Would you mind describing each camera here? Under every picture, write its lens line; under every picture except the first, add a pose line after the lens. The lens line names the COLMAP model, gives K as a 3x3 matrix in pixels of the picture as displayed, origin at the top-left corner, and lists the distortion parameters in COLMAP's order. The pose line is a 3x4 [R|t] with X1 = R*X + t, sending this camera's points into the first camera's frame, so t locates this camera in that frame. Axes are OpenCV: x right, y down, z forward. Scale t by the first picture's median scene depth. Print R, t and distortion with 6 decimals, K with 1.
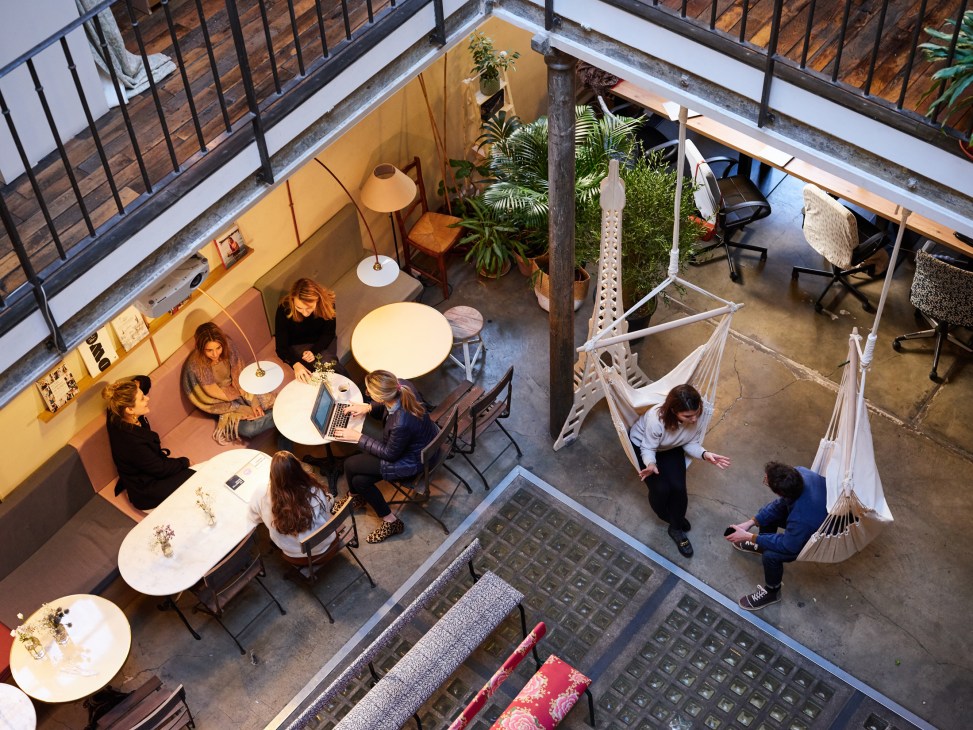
lens RADIAL K [[1400.6, 0, 488.3], [0, 1400.6, 365.0], [0, 0, 1]] dist [-0.012727, 0.000000]
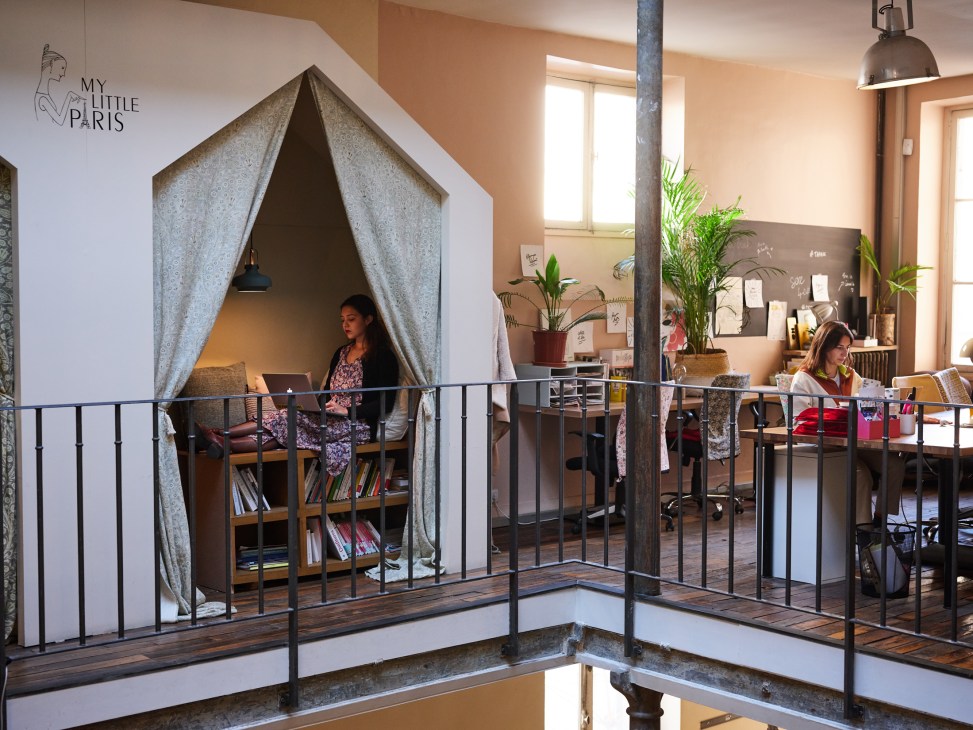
lens RADIAL K [[1400.6, 0, 484.9], [0, 1400.6, 365.9], [0, 0, 1]] dist [-0.012727, 0.000000]
pose [[0.980159, 0.055654, -0.190237, 0.123245], [-0.177569, 0.673017, -0.717995, 0.340184], [0.088074, 0.737530, 0.669547, 0.225625]]
